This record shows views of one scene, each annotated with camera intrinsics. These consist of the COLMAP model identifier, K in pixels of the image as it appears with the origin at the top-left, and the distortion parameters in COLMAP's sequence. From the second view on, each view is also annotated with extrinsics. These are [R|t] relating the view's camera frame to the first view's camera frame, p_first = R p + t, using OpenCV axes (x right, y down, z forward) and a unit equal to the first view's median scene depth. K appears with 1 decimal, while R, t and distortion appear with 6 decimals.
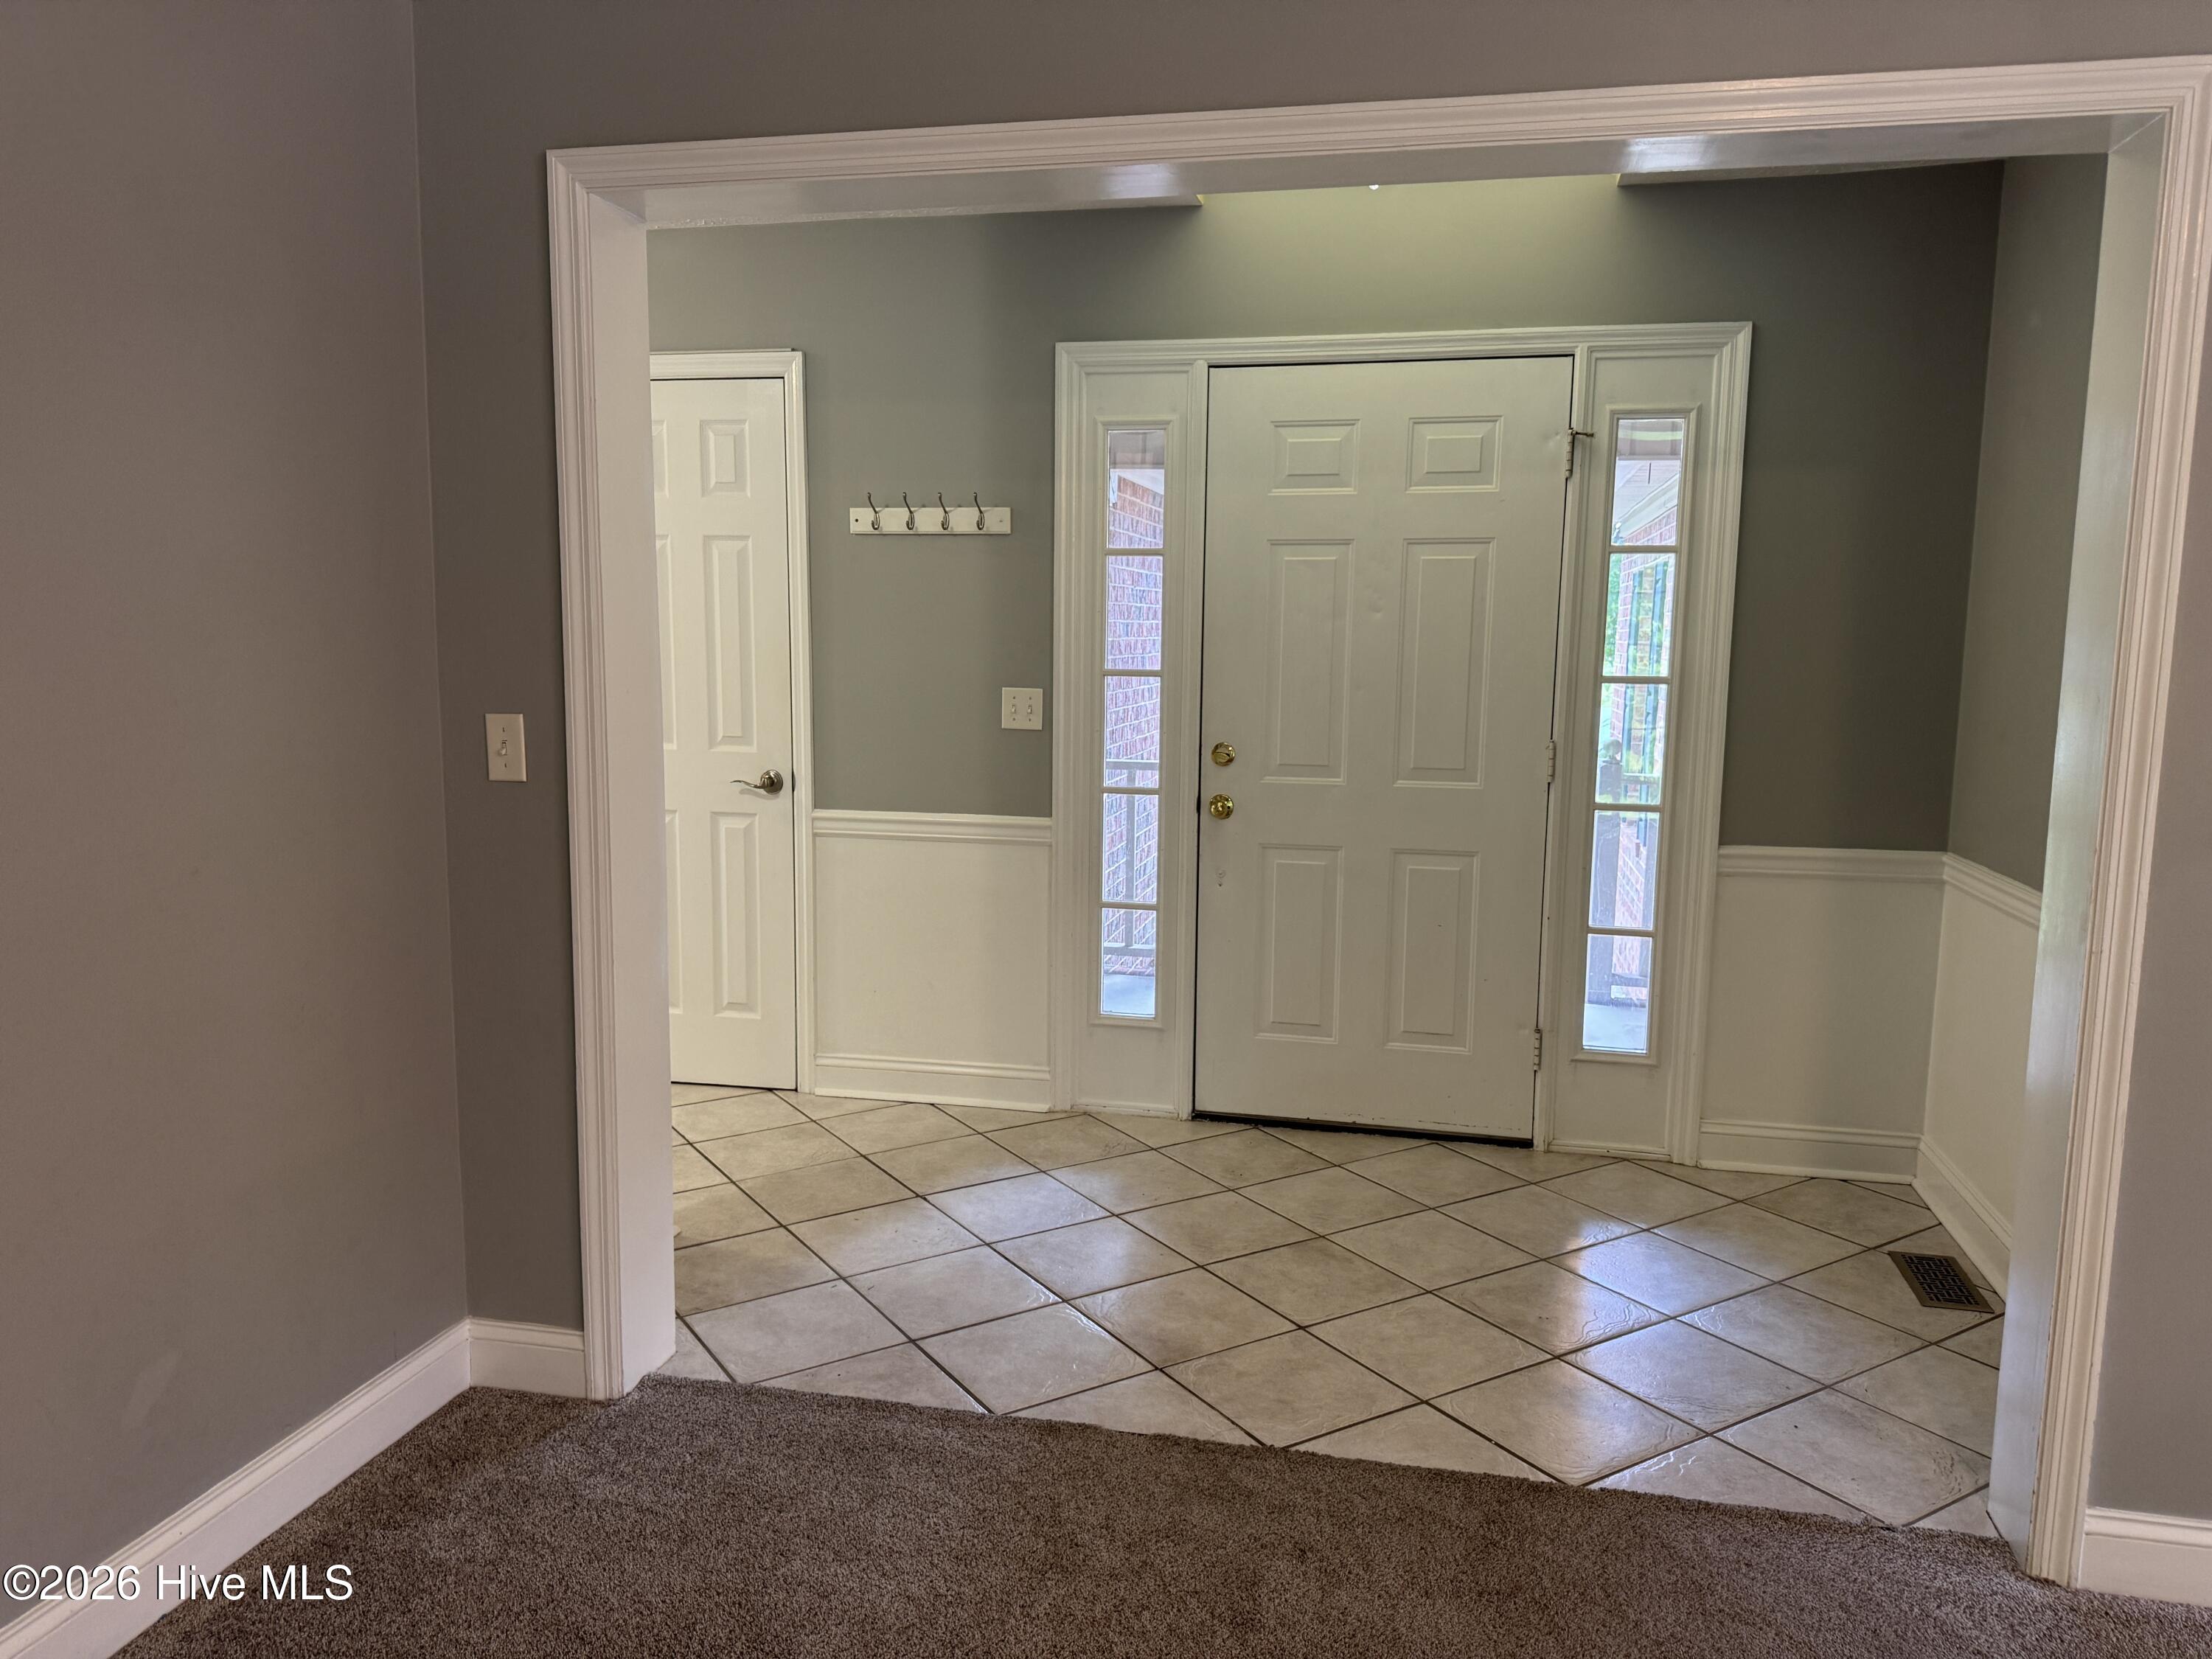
lens RADIAL K [[1574.6, 0, 1111.0], [0, 1574.6, 841.3], [0, 0, 1]] dist [0.097691, -0.002353]
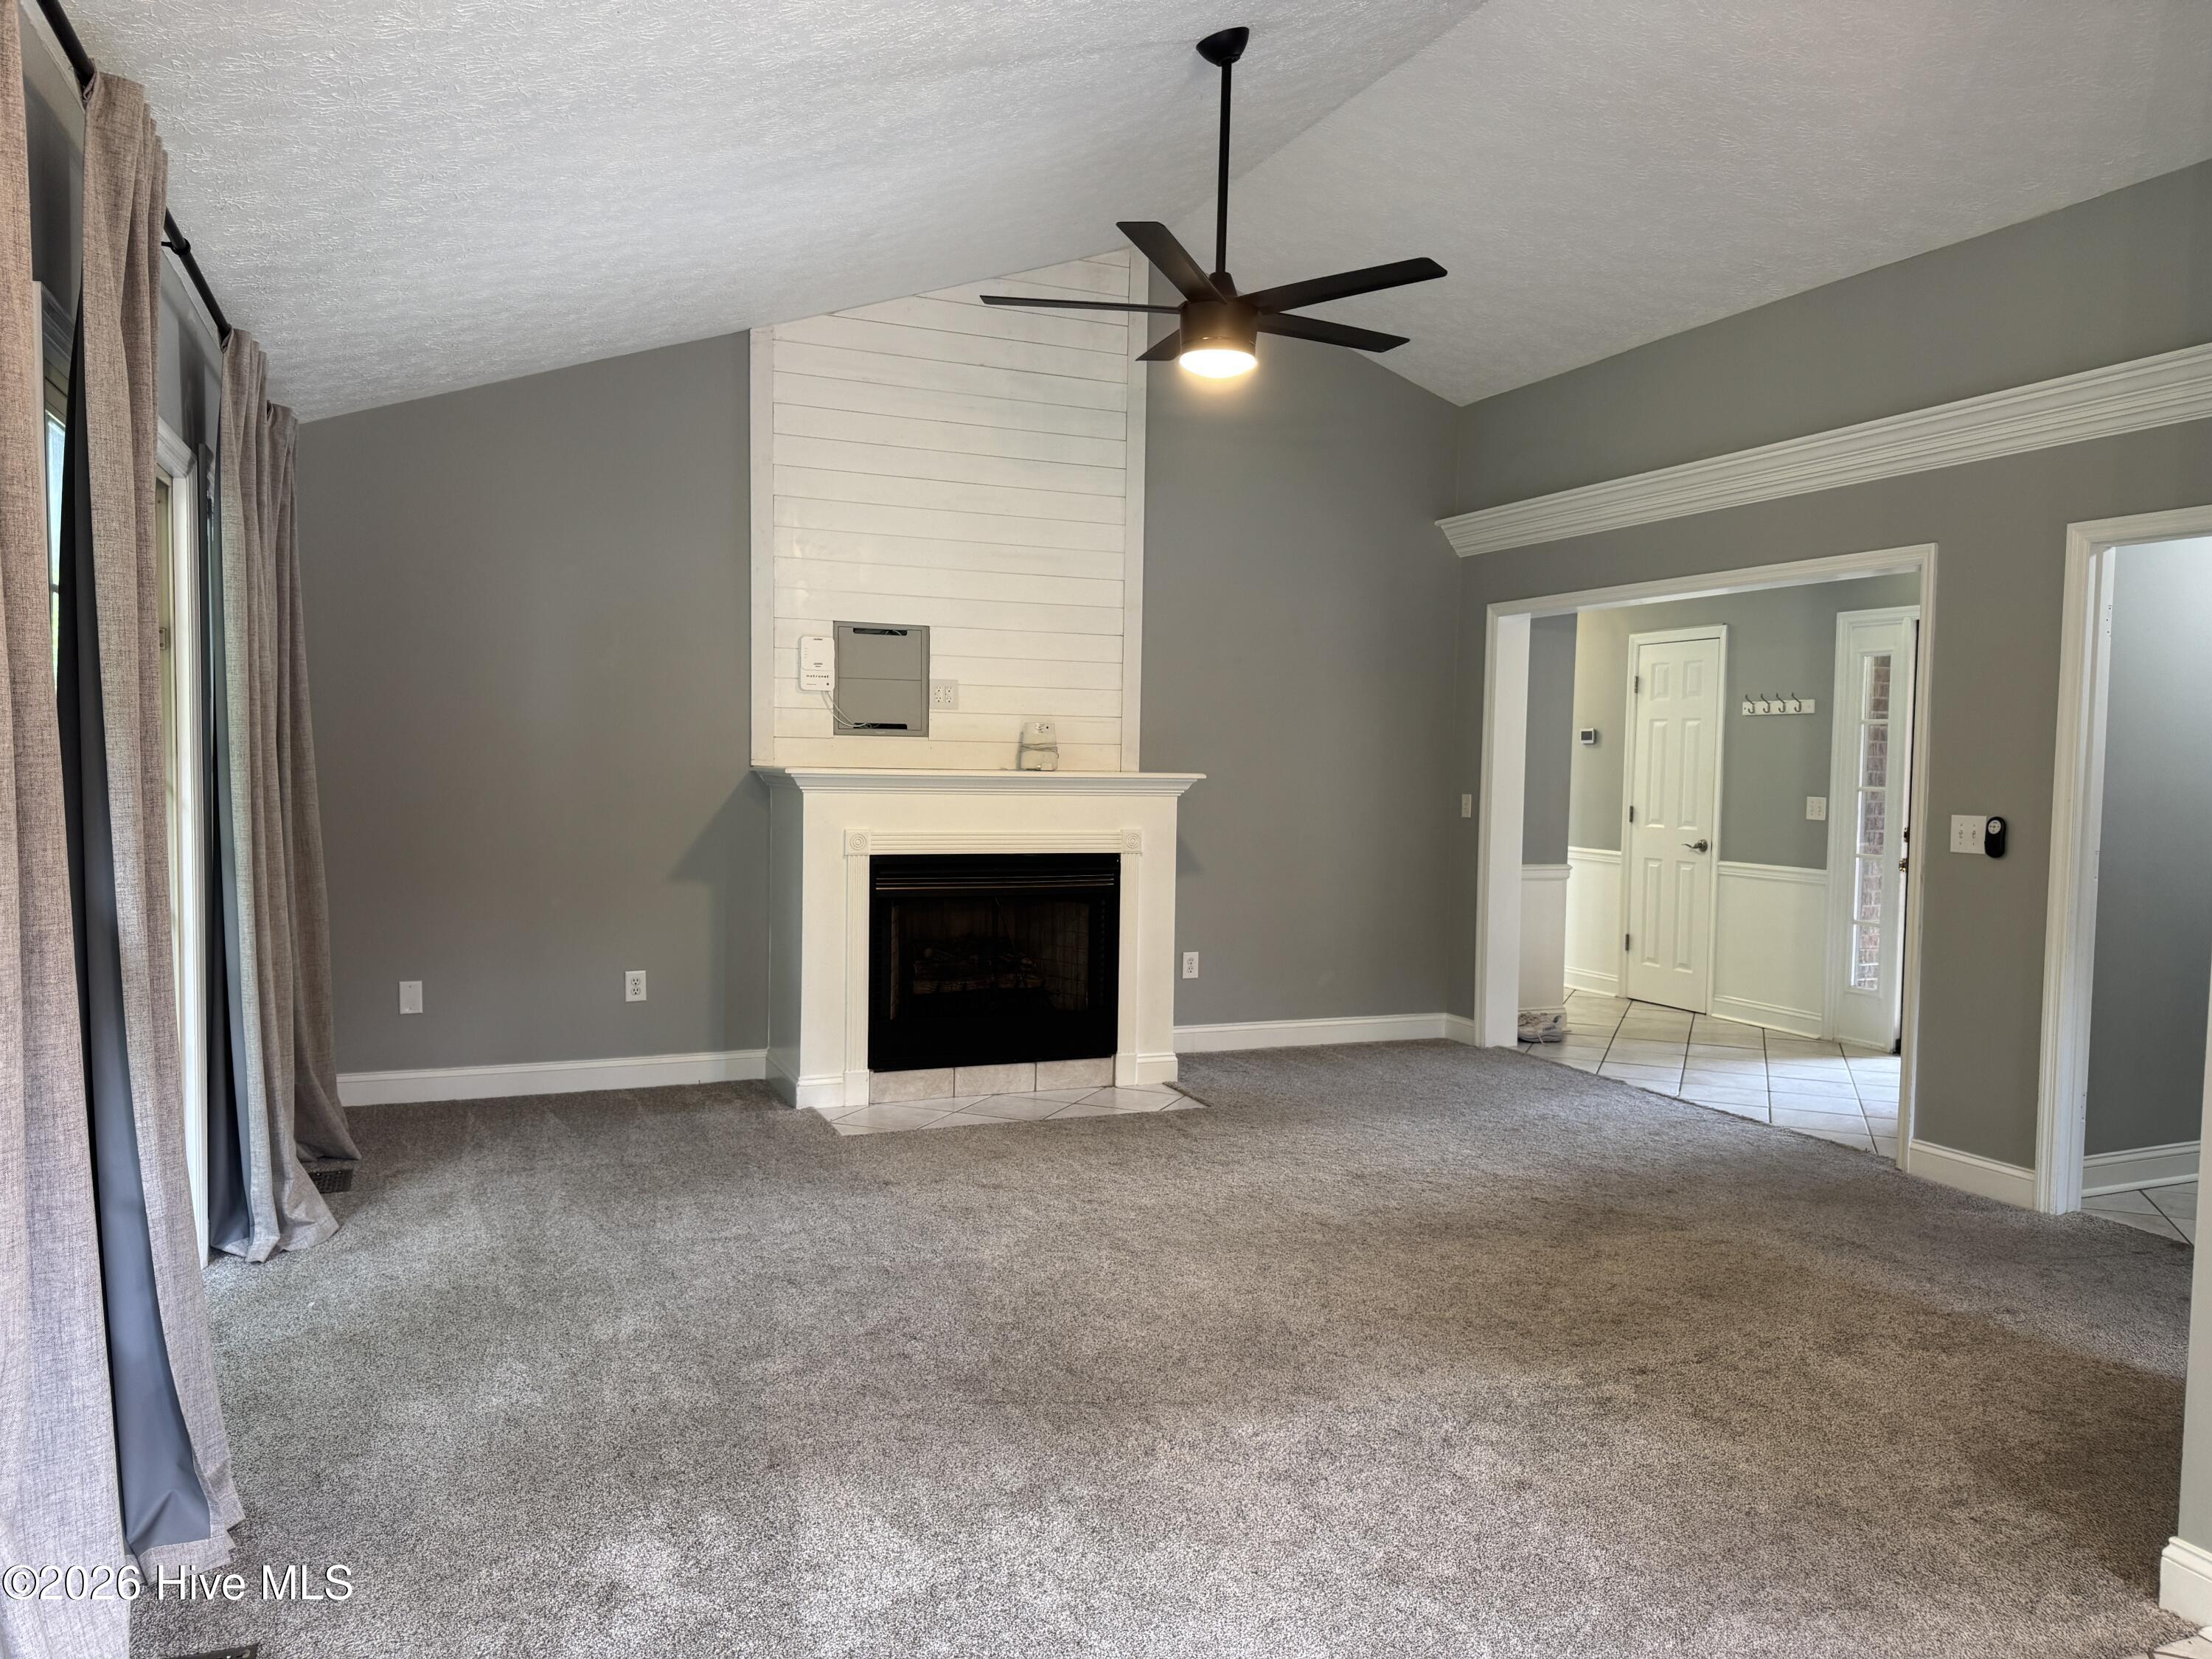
lens RADIAL K [[1560.1, 0, 1099.7], [0, 1560.1, 828.9], [0, 0, 1]] dist [0.025615, -0.026745]
pose [[0.568440, 0.034120, -0.822017, 0.949413], [-0.115427, 0.992565, -0.038621, 0.101762], [0.814587, 0.116837, 0.568152, -0.677928]]
